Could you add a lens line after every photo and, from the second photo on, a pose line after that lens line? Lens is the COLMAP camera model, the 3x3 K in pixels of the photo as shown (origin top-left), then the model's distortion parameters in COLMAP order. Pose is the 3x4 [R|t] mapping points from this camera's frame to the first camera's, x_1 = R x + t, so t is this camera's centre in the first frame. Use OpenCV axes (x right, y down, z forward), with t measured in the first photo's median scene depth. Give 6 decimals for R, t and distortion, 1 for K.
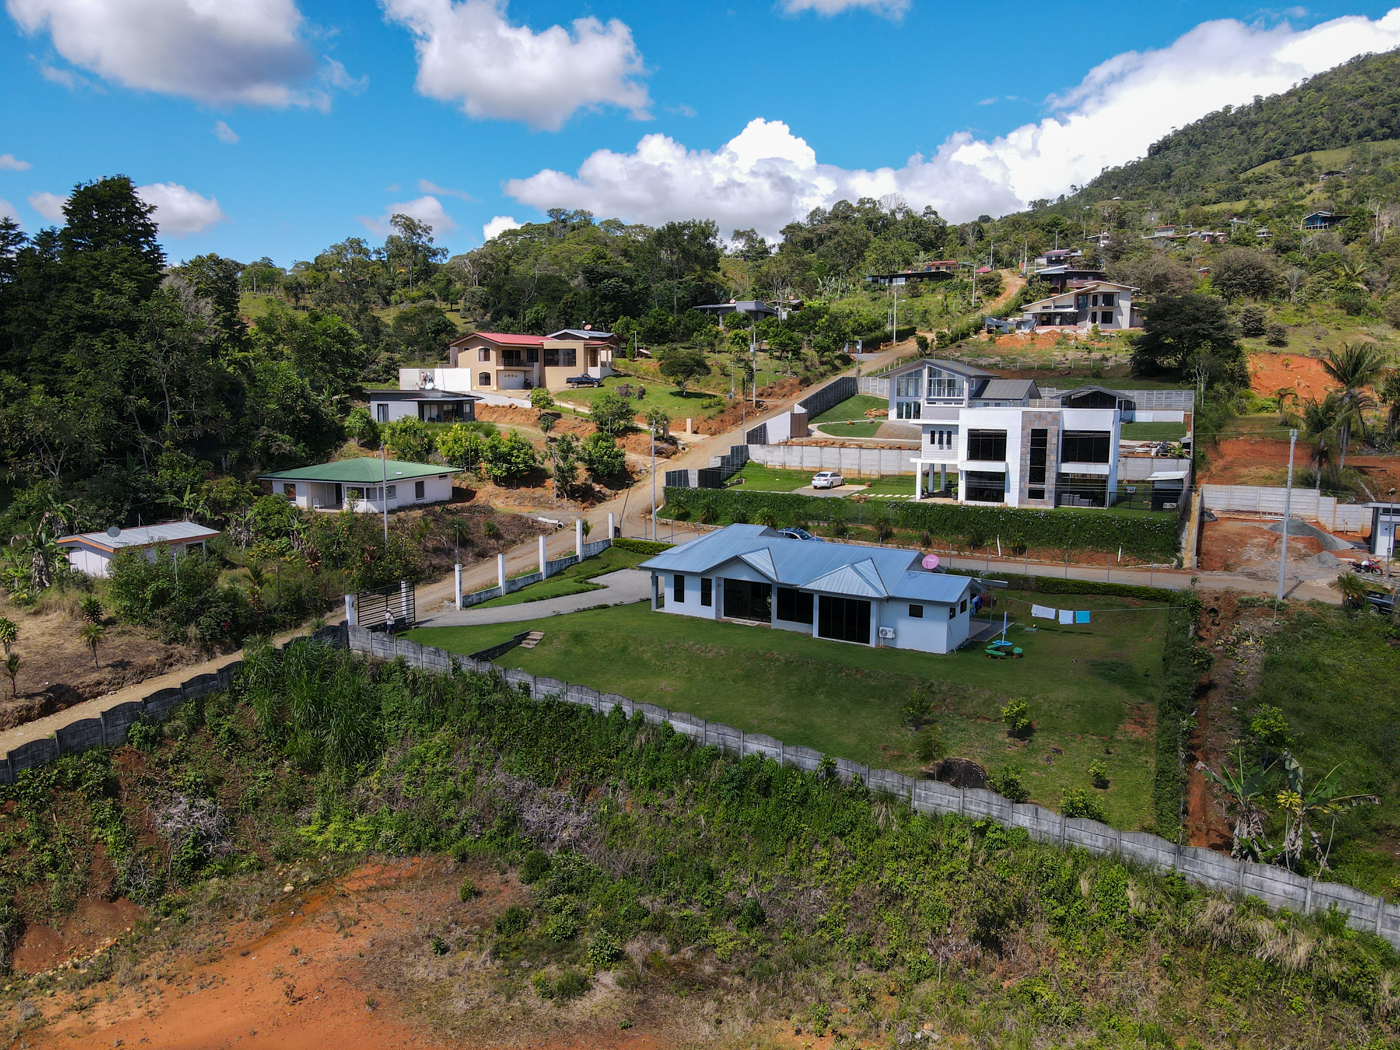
lens RADIAL K [[1028.5, 0, 698.6], [0, 1028.5, 522.8], [0, 0, 1]] dist [0.003158, 0.023714]
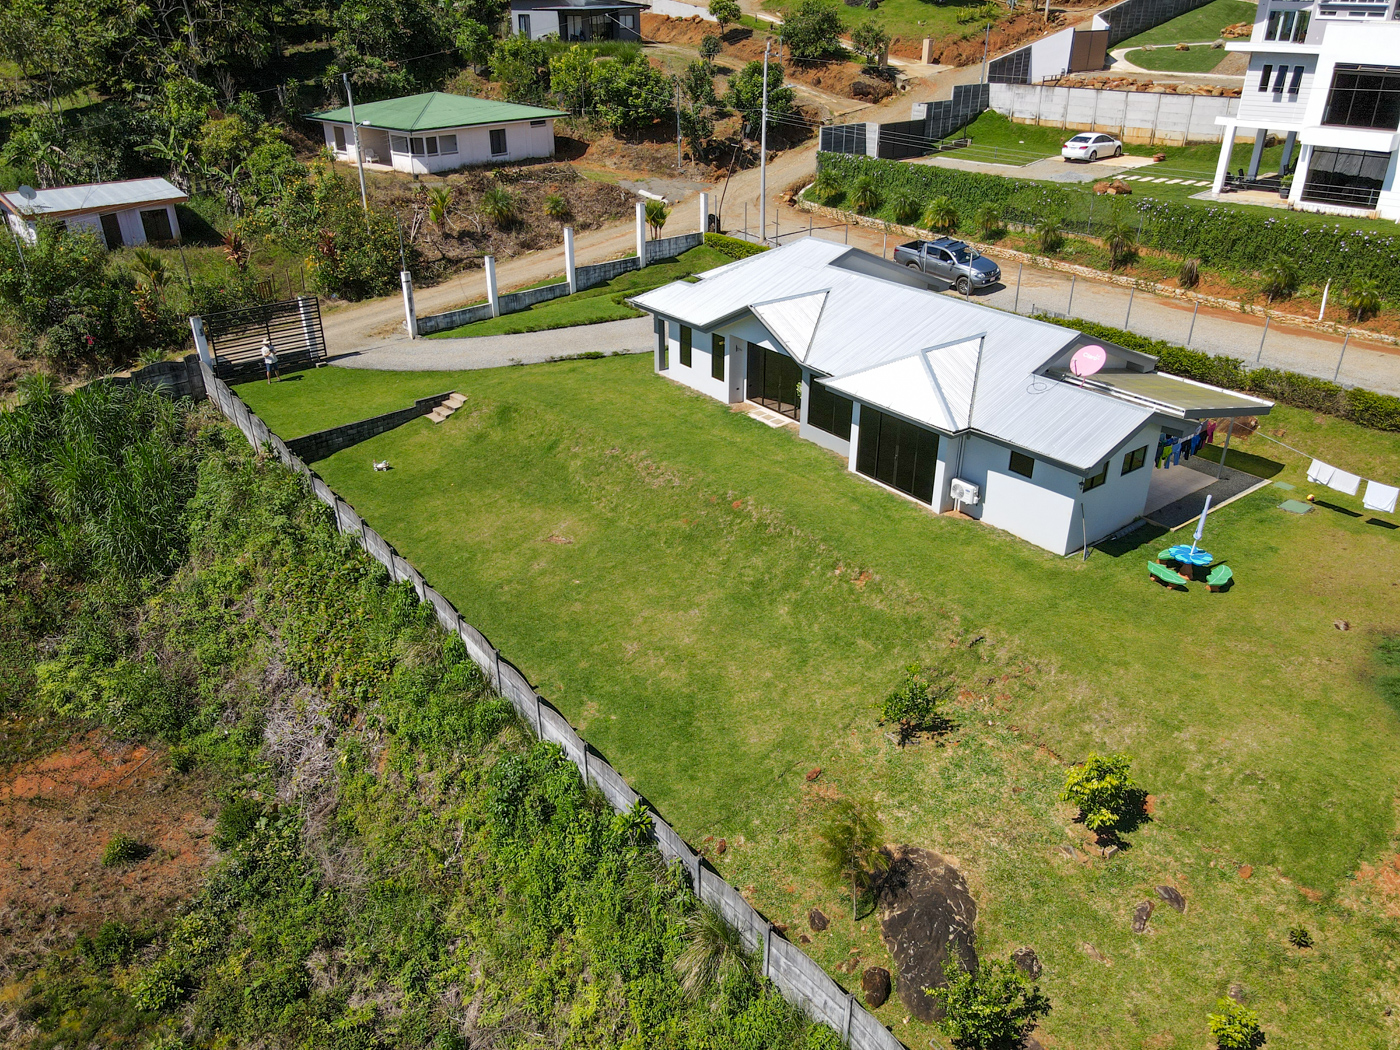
lens RADIAL K [[1028.5, 0, 700.6], [0, 1028.5, 521.6], [0, 0, 1]] dist [0.003158, 0.023714]
pose [[0.940743, 0.150879, -0.303706, 0.150886], [-0.041585, 0.940140, 0.338242, -0.035319], [0.336560, -0.305570, 0.890704, 0.334006]]
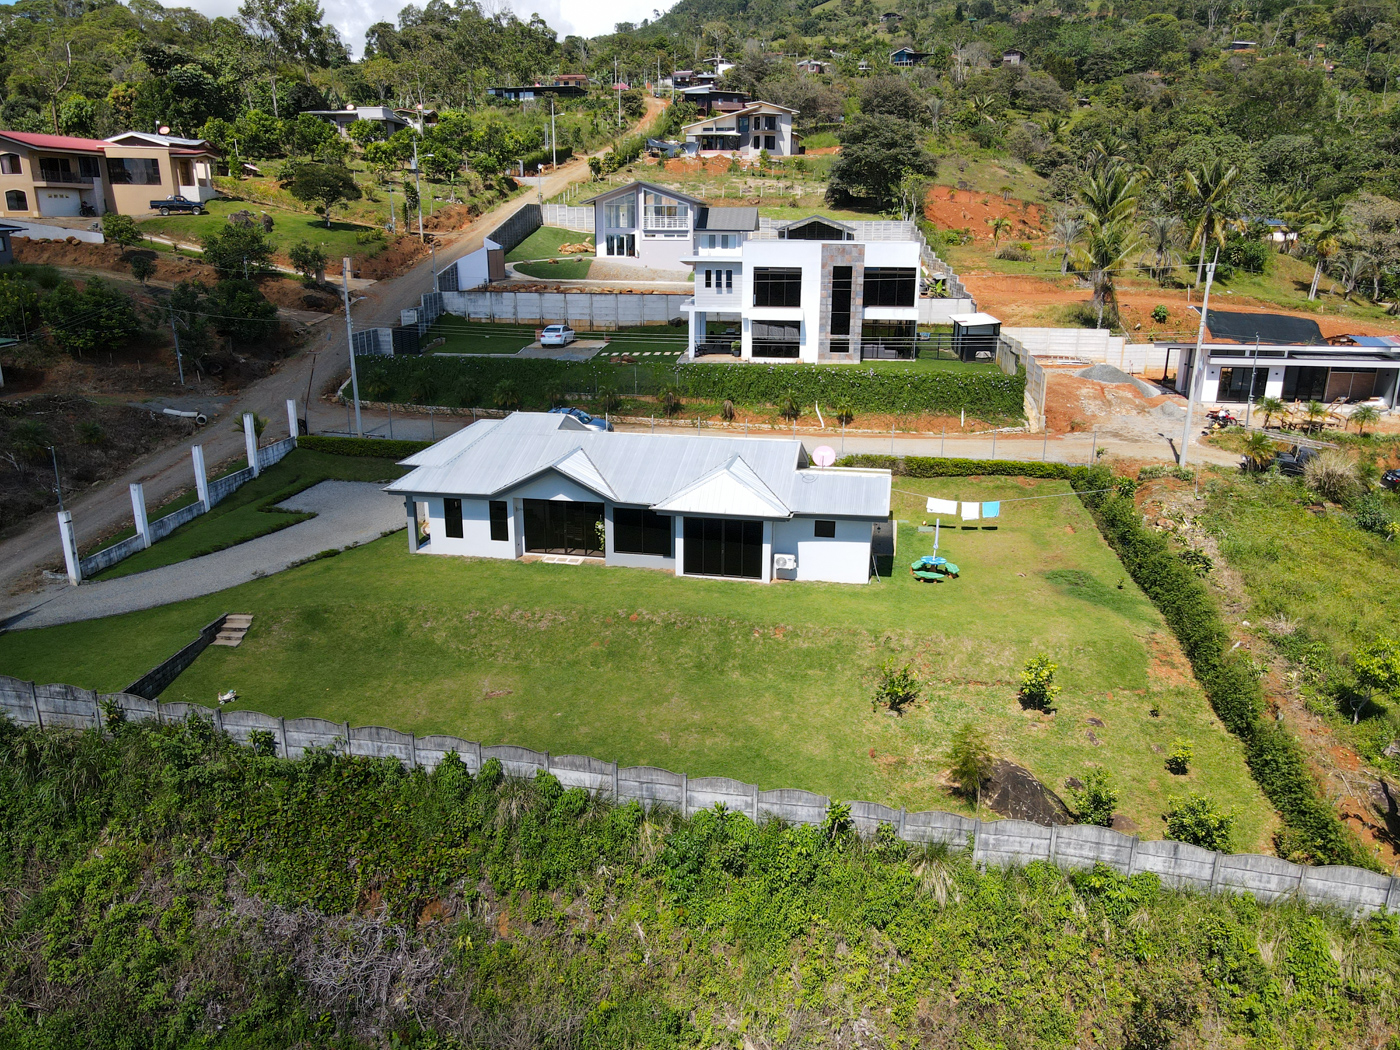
lens RADIAL K [[1028.5, 0, 698.0], [0, 1028.5, 523.1], [0, 0, 1]] dist [0.003158, 0.023714]
pose [[0.926956, -0.104190, 0.360413, -0.089457], [0.047753, 0.985616, 0.162110, -0.027002], [-0.372119, -0.133058, 0.918598, 0.254176]]
